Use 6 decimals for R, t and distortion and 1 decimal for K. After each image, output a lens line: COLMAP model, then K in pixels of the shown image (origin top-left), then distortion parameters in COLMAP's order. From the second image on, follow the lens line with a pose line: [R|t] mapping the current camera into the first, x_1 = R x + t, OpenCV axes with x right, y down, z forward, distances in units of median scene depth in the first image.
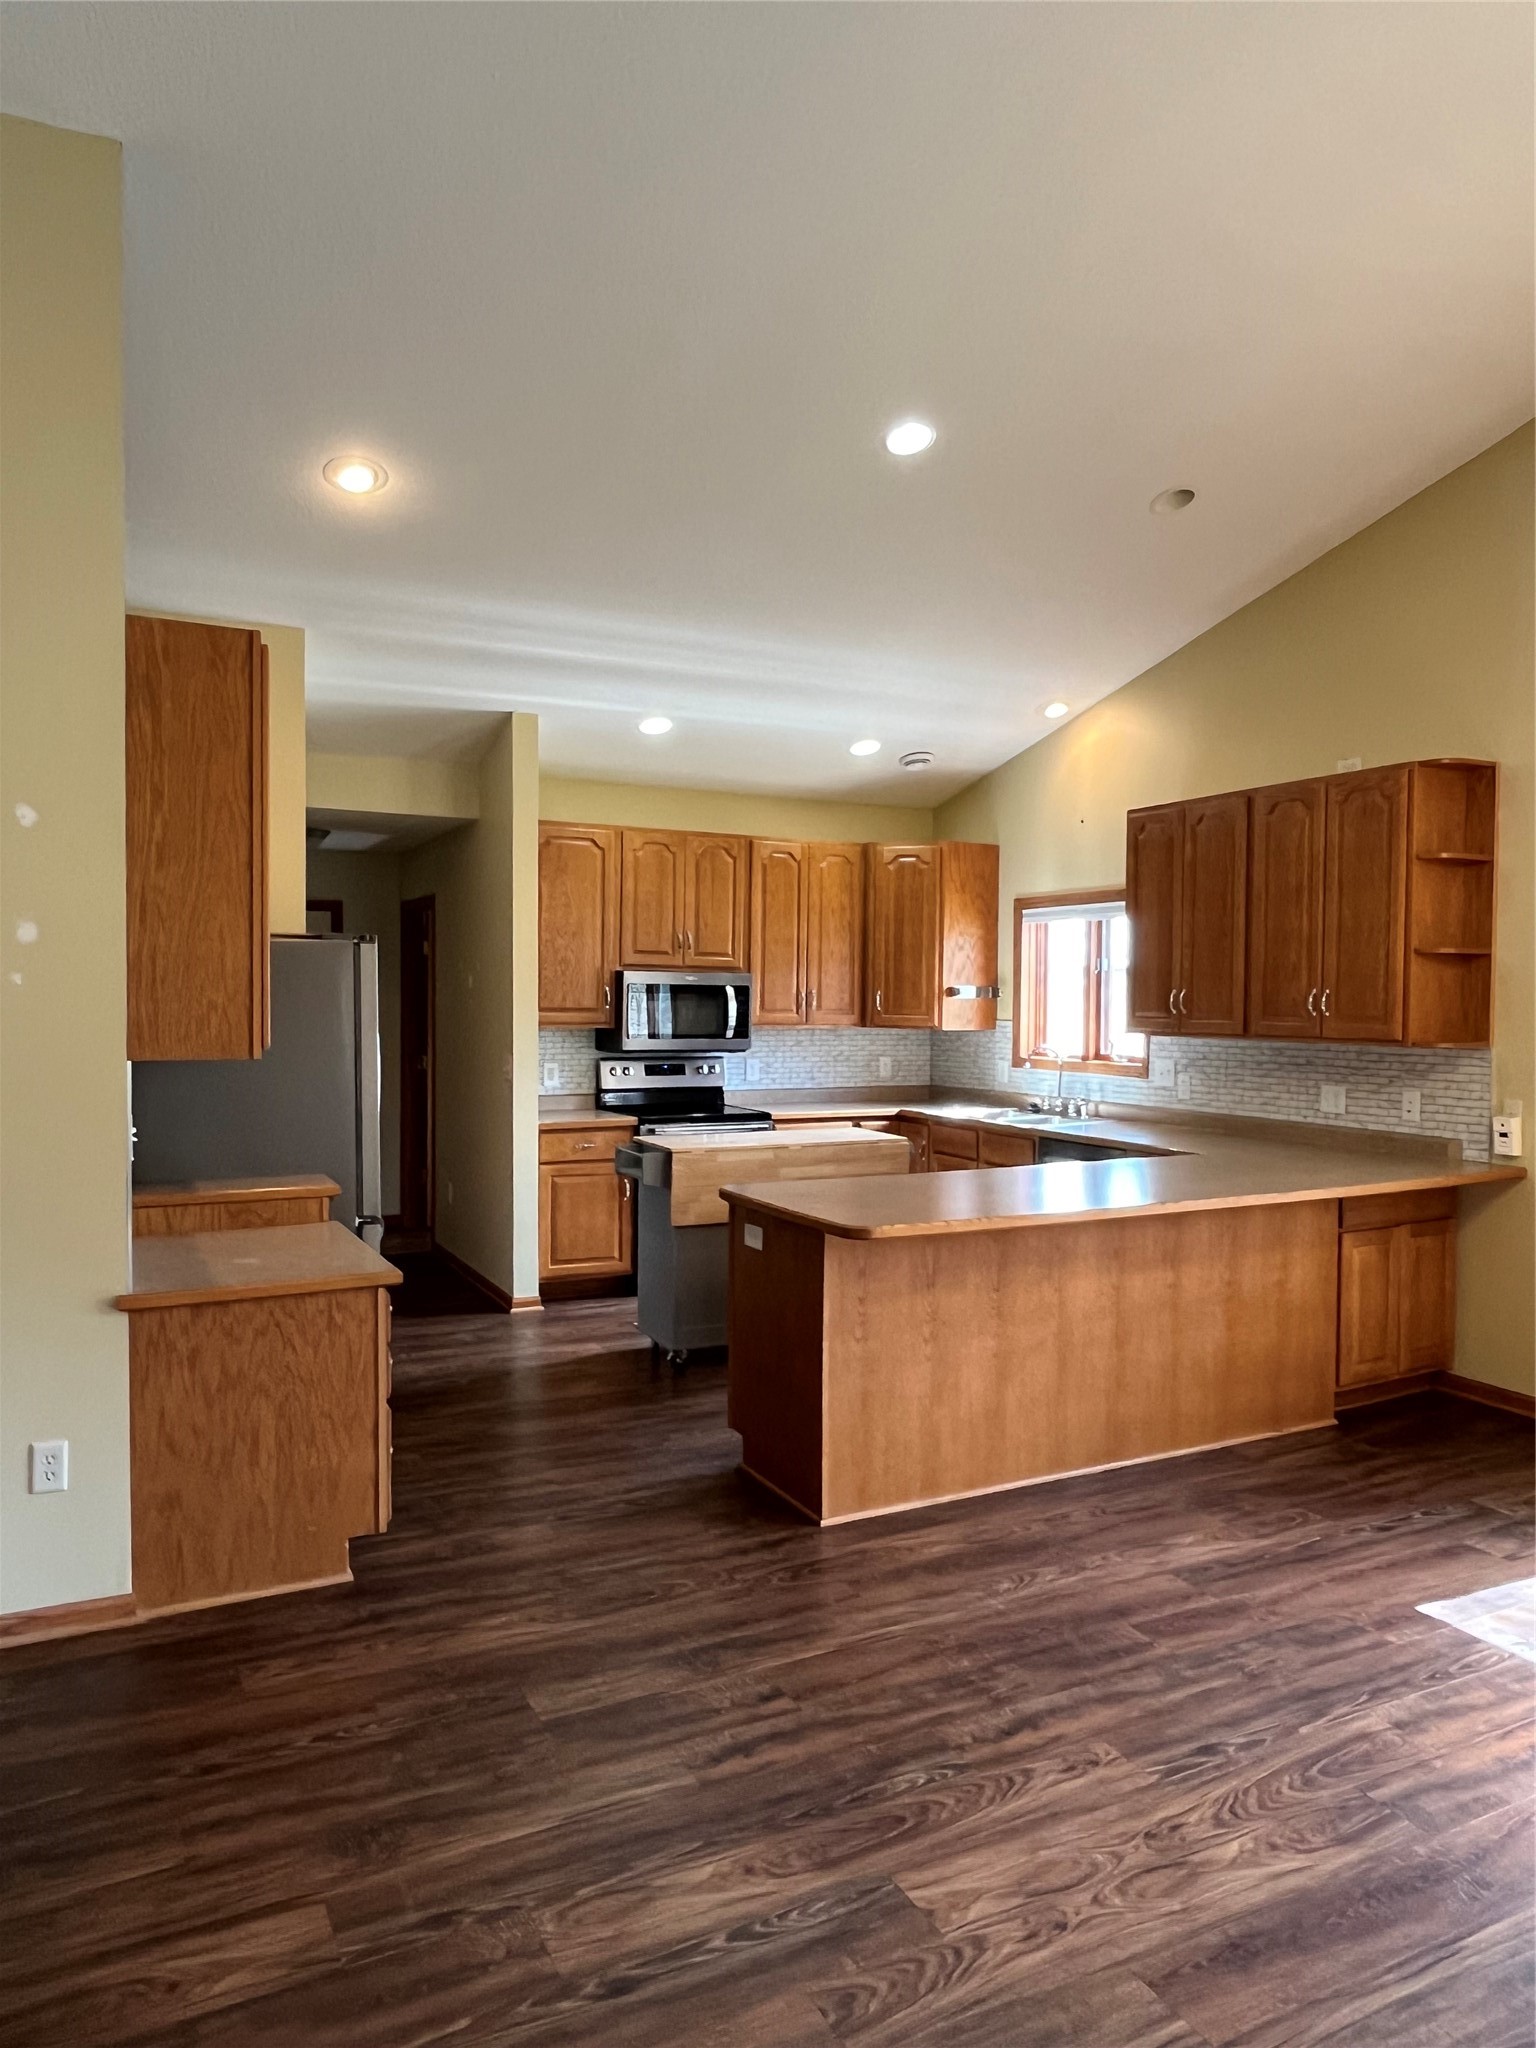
lens RADIAL K [[1349.5, 0, 750.6], [0, 1349.5, 1027.9], [0, 0, 1]] dist [-0.000897, 0.000294]
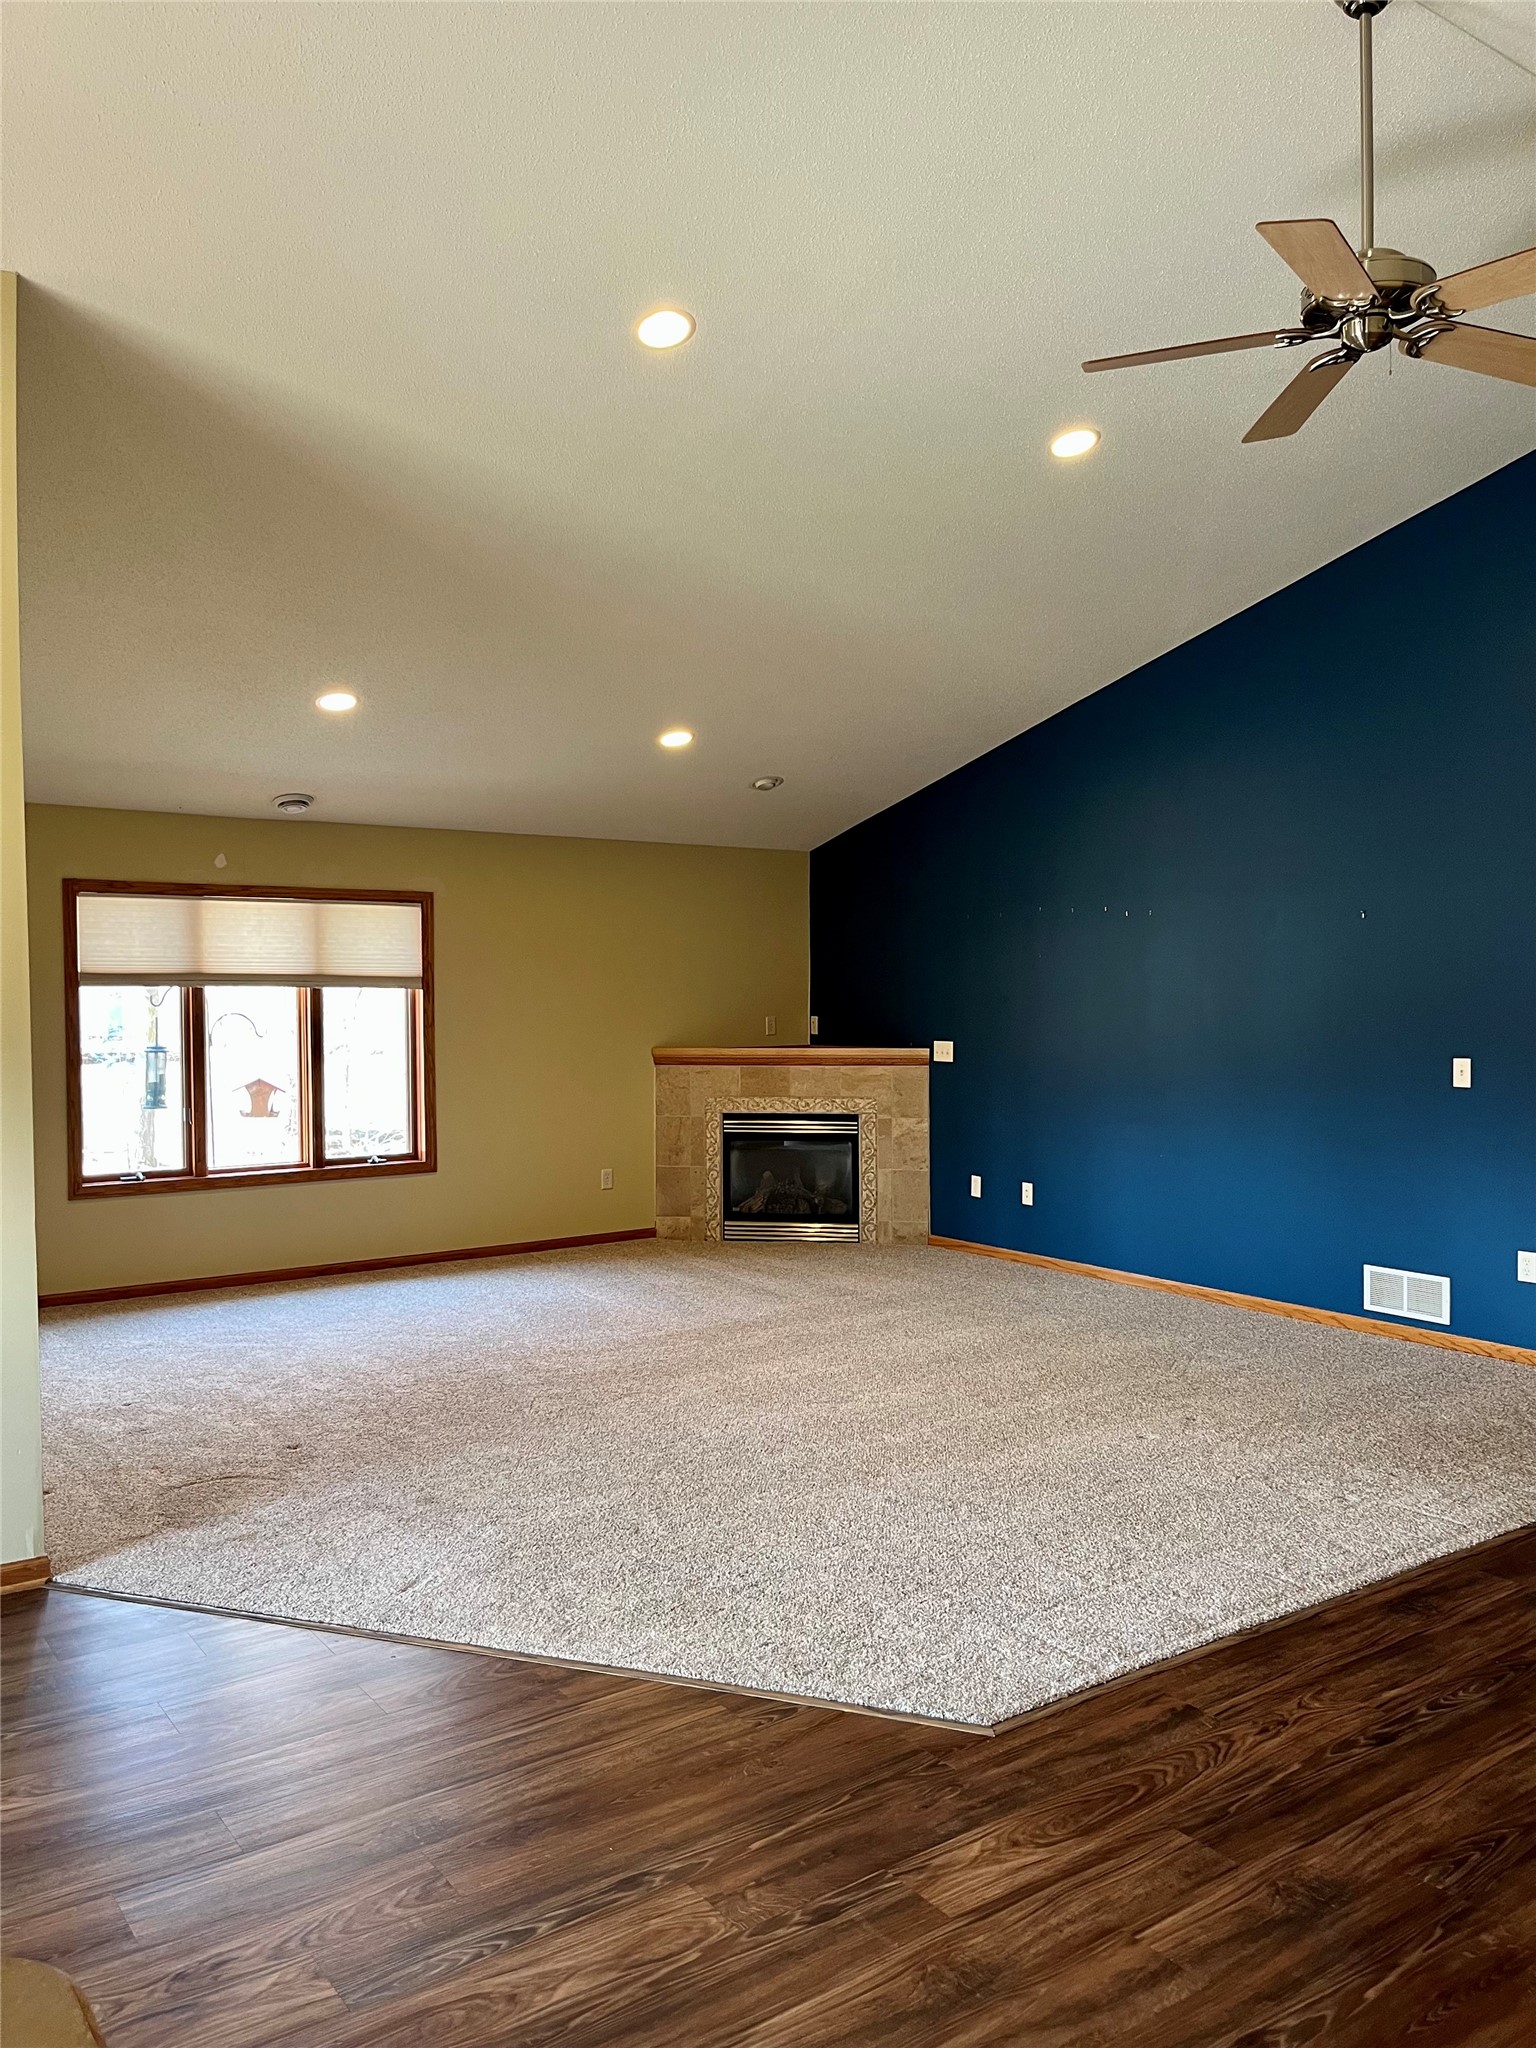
lens RADIAL K [[1618.0, 0, 770.5], [0, 1618.0, 1022.8], [0, 0, 1]] dist [0.012076, 0.001866]
pose [[-0.989495, 0.009256, -0.144274, -0.012338], [0.002198, 0.998796, 0.049005, -0.033408], [0.144554, 0.048173, -0.988324, 1.202938]]
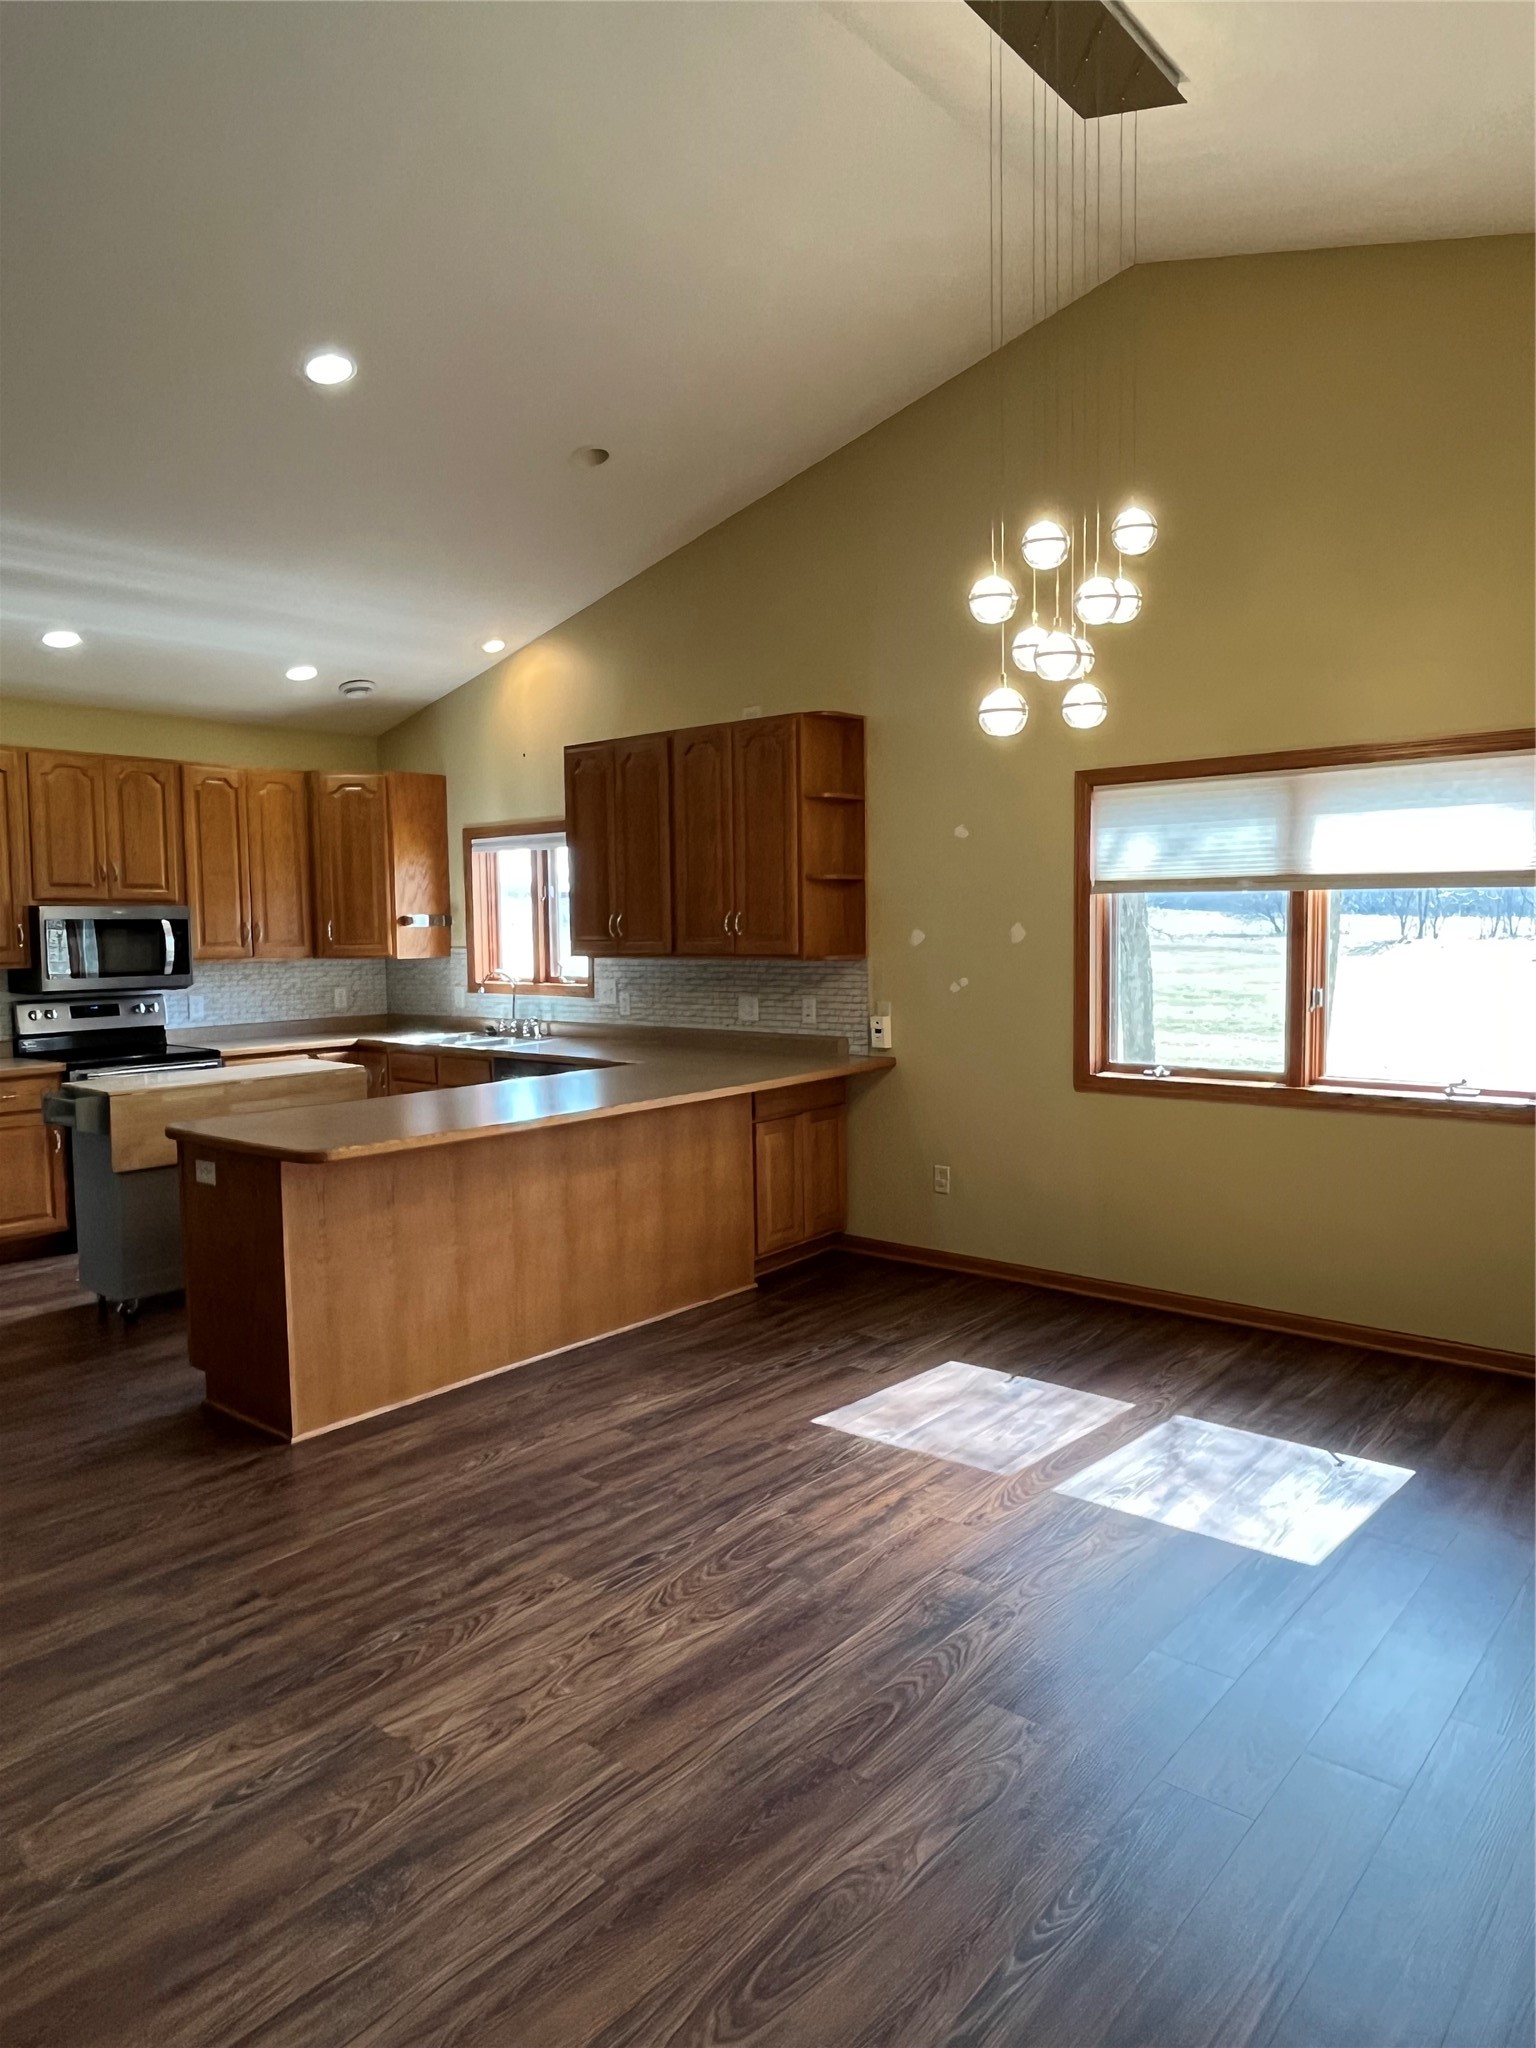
lens RADIAL K [[1349.5, 0, 761.8], [0, 1349.5, 1029.1], [0, 0, 1]] dist [-0.000897, 0.000294]
pose [[0.921064, -0.052520, 0.385853, 0.001470], [0.031080, 0.997617, 0.061599, 0.000679], [-0.388168, -0.044744, 0.920502, -0.074432]]
